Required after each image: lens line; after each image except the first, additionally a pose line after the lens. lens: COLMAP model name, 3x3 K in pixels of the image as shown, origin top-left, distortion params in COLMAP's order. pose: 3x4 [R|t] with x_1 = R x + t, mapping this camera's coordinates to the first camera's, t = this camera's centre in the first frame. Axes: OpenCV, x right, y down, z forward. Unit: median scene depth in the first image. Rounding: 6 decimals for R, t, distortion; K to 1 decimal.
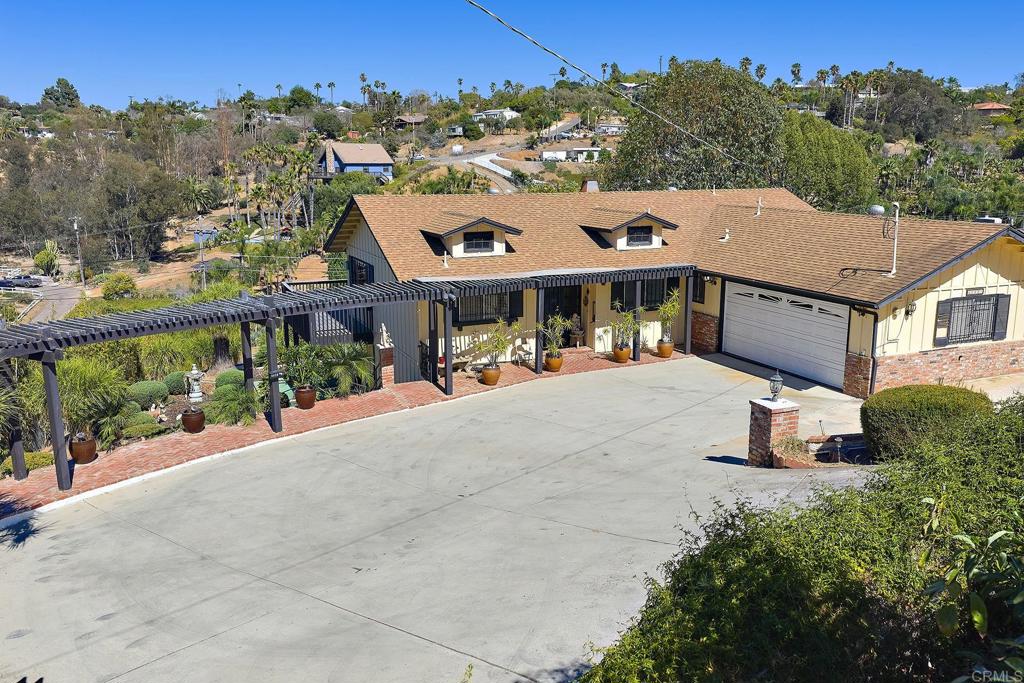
lens RADIAL K [[842.8, 0, 517.9], [0, 842.8, 339.1], [0, 0, 1]] dist [0.014263, -0.016573]
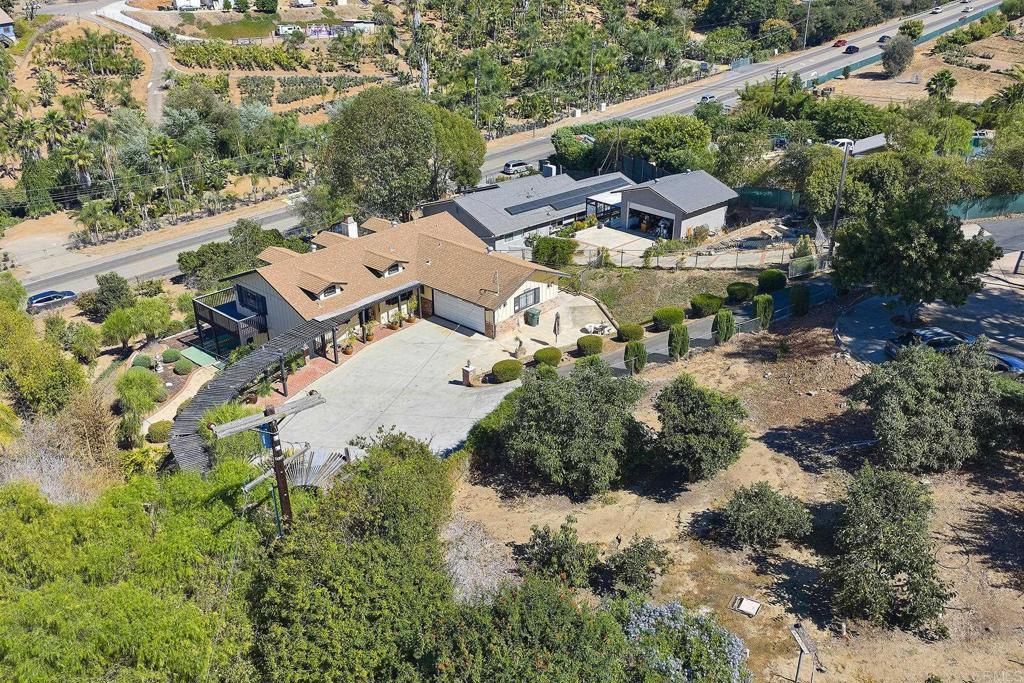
lens RADIAL K [[842.8, 0, 517.9], [0, 842.8, 339.1], [0, 0, 1]] dist [0.014263, -0.016573]
pose [[0.908679, -0.181262, 0.376095, -0.435960], [0.084985, 0.962280, 0.258446, -0.502418], [-0.408755, -0.202881, 0.889808, -1.175576]]
